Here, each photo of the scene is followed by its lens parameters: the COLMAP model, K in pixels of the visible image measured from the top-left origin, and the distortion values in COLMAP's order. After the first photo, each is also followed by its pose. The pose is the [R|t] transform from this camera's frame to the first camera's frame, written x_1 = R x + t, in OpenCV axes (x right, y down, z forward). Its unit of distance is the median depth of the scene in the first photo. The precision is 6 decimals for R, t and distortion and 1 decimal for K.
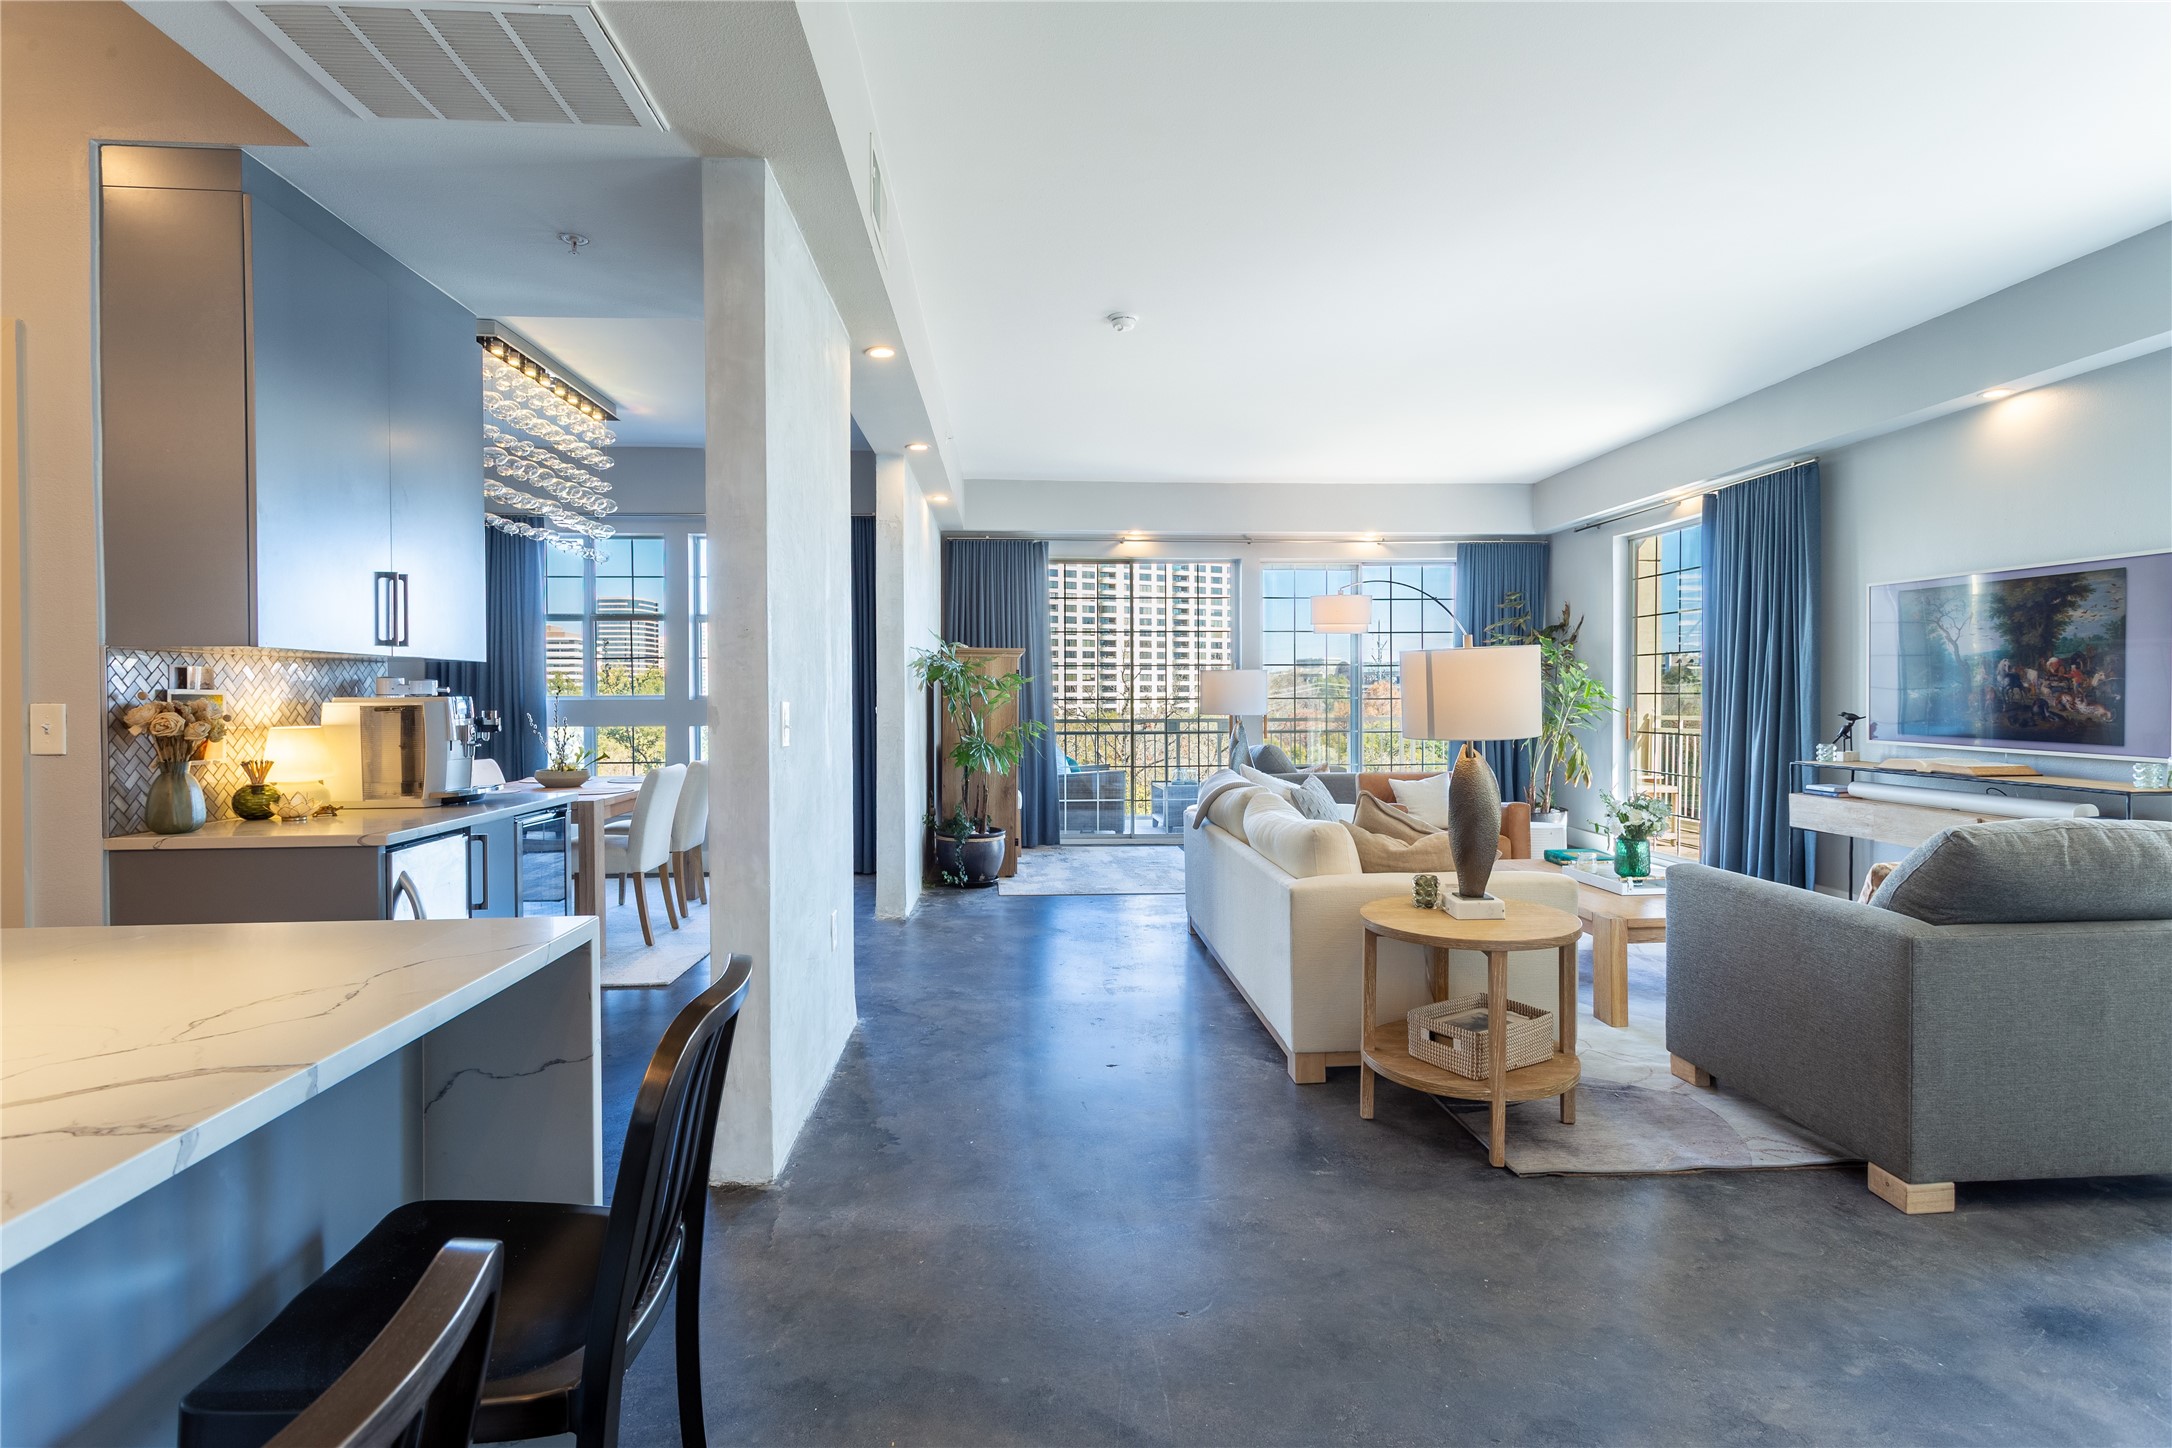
lens RADIAL K [[1045.4, 0, 1077.9], [0, 1045.4, 702.0], [0, 0, 1]] dist [0.005886, 0.001566]
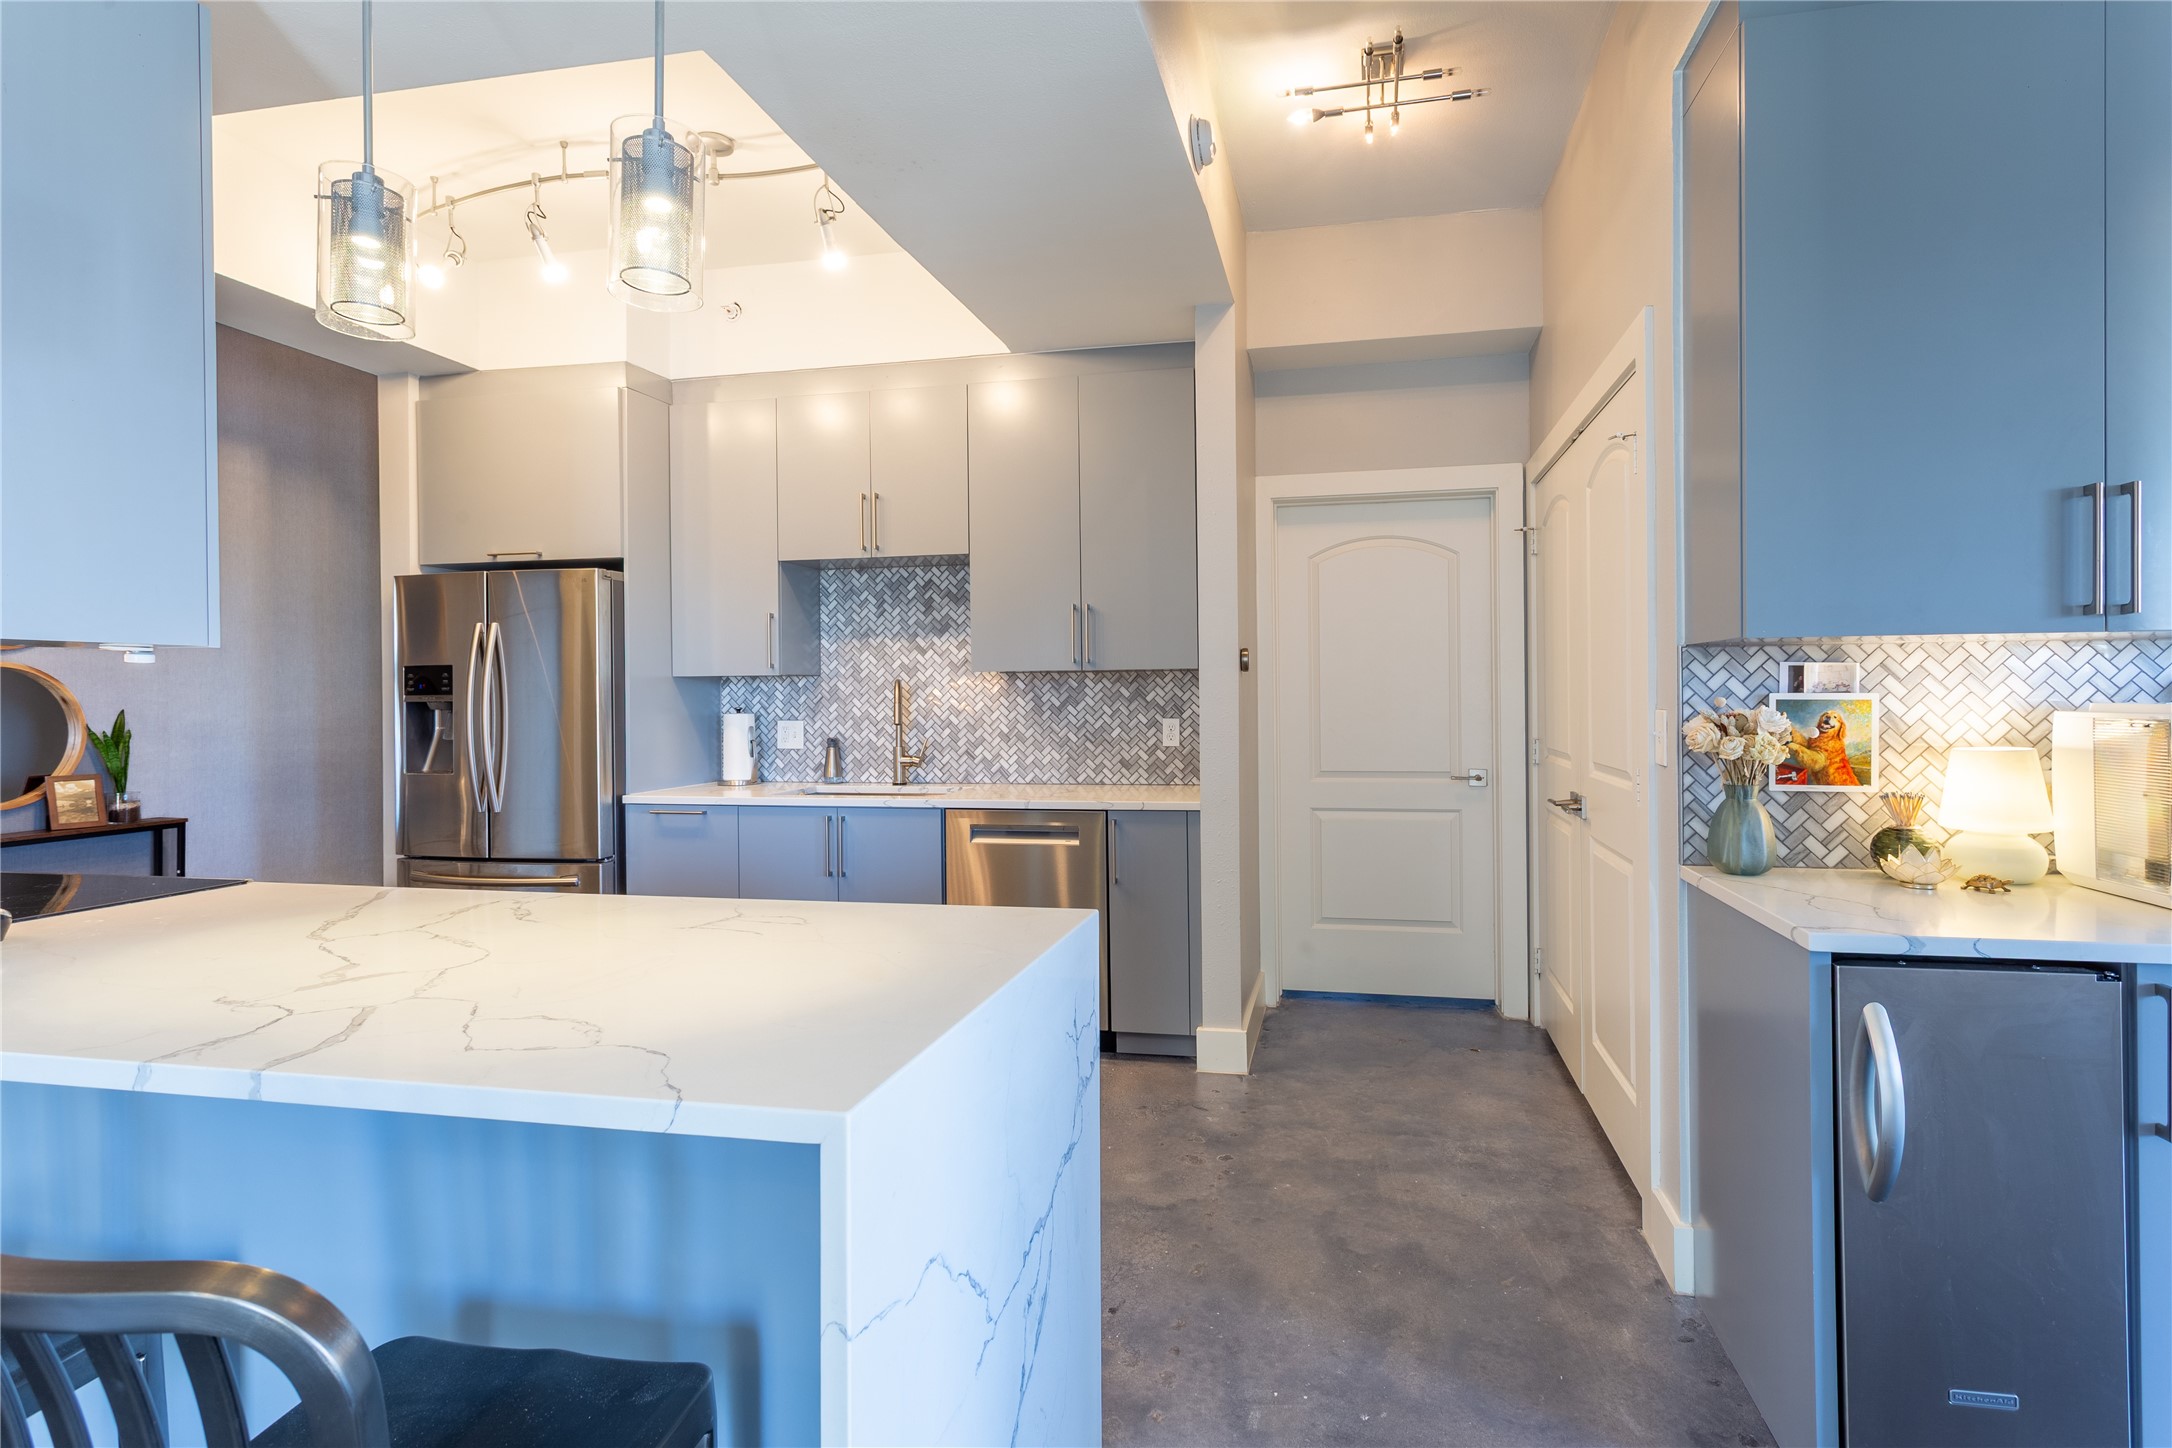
lens RADIAL K [[1045.4, 0, 1141.5], [0, 1045.4, 702.2], [0, 0, 1]] dist [0.005886, 0.001566]
pose [[-0.245970, 0.010204, -0.969224, 0.016046], [0.001950, 0.999948, 0.010033, -0.007490], [0.969275, 0.000578, -0.245977, 0.375584]]
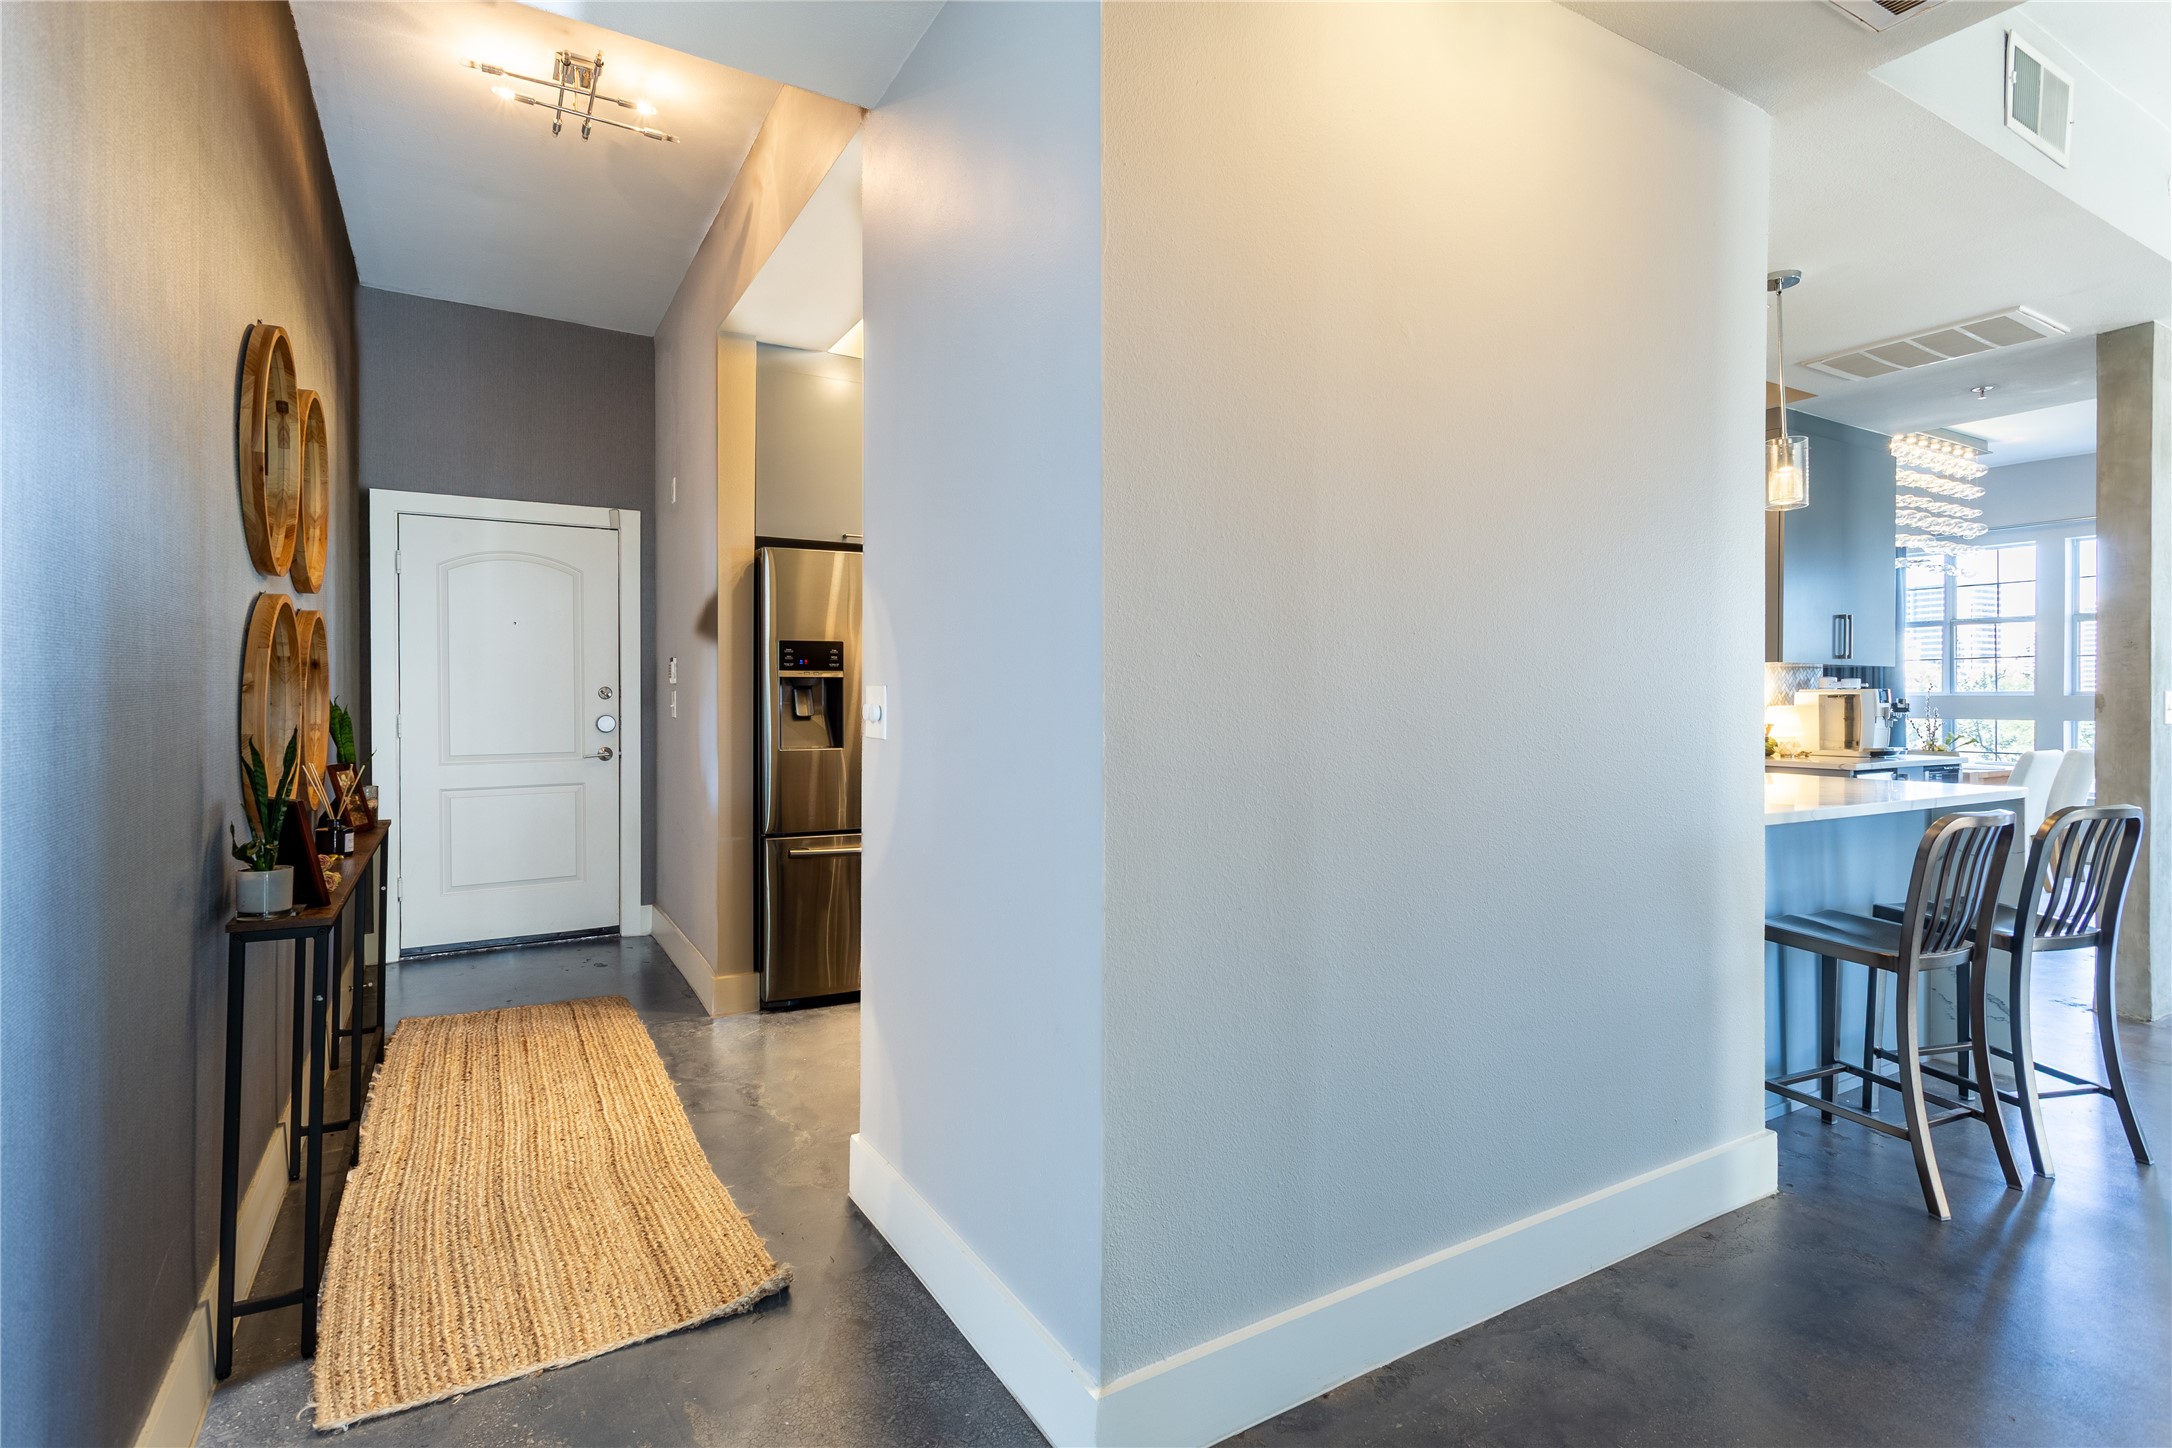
lens RADIAL K [[1045.4, 0, 1080.5], [0, 1045.4, 713.3], [0, 0, 1]] dist [0.005886, 0.001566]
pose [[0.455055, 0.012910, -0.890370, 0.165560], [-0.007419, 0.999915, 0.010707, 0.015175], [0.890432, 0.001734, 0.455112, -0.493805]]
